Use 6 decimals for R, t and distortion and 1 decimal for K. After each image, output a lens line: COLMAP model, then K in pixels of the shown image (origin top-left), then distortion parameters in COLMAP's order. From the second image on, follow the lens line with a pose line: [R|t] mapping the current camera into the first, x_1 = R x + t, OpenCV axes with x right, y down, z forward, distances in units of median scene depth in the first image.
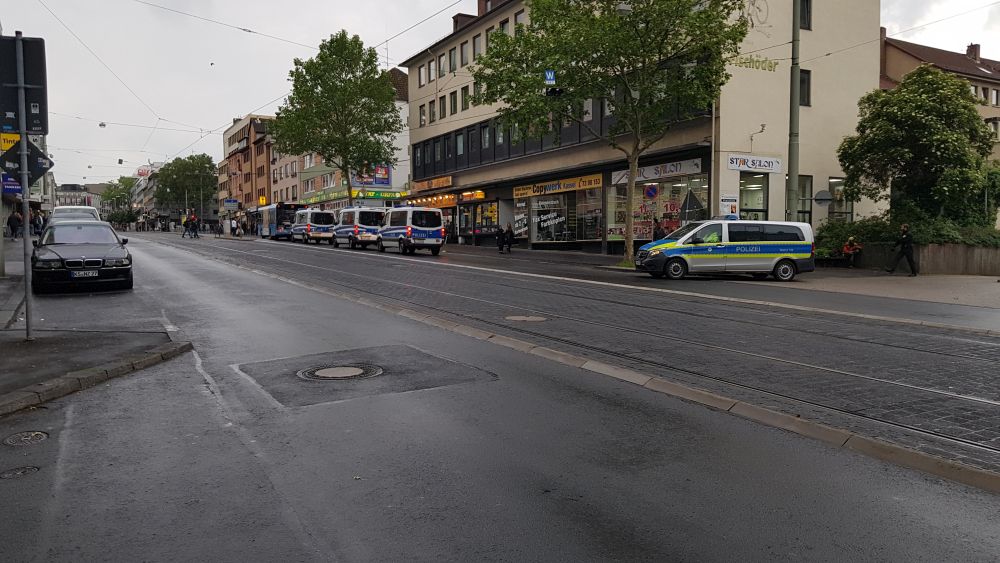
lens RADIAL K [[779.8, 0, 514.5], [0, 779.8, 280.7], [0, 0, 1]] dist [0.075137, -0.149726]
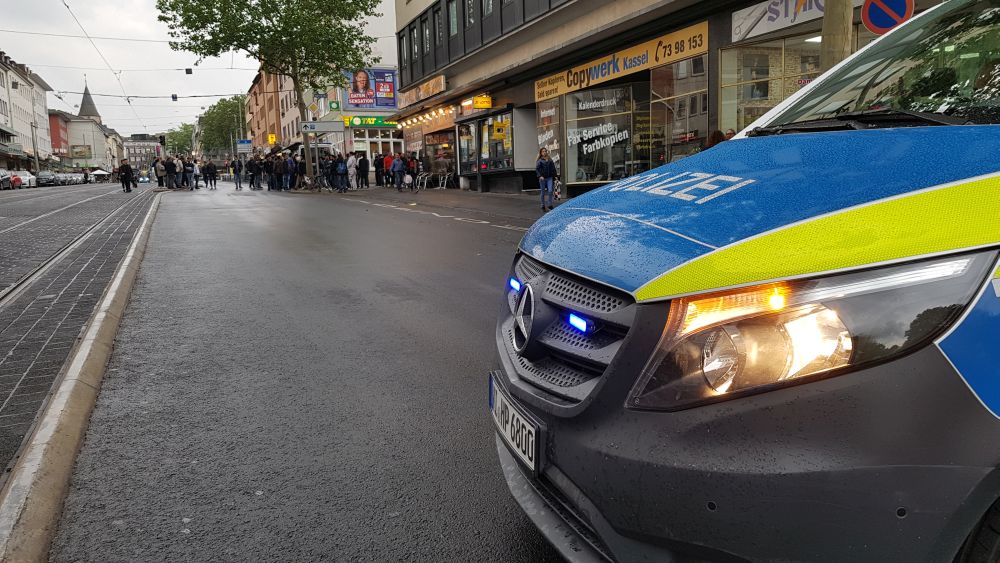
lens RADIAL K [[779.8, 0, 514.5], [0, 779.8, 280.7], [0, 0, 1]] dist [0.075137, -0.149726]
pose [[0.993125, -0.011258, -0.116519, 0.044442], [0.019874, 0.997130, 0.073052, -0.021859], [0.115362, -0.074865, 0.990498, 0.441477]]
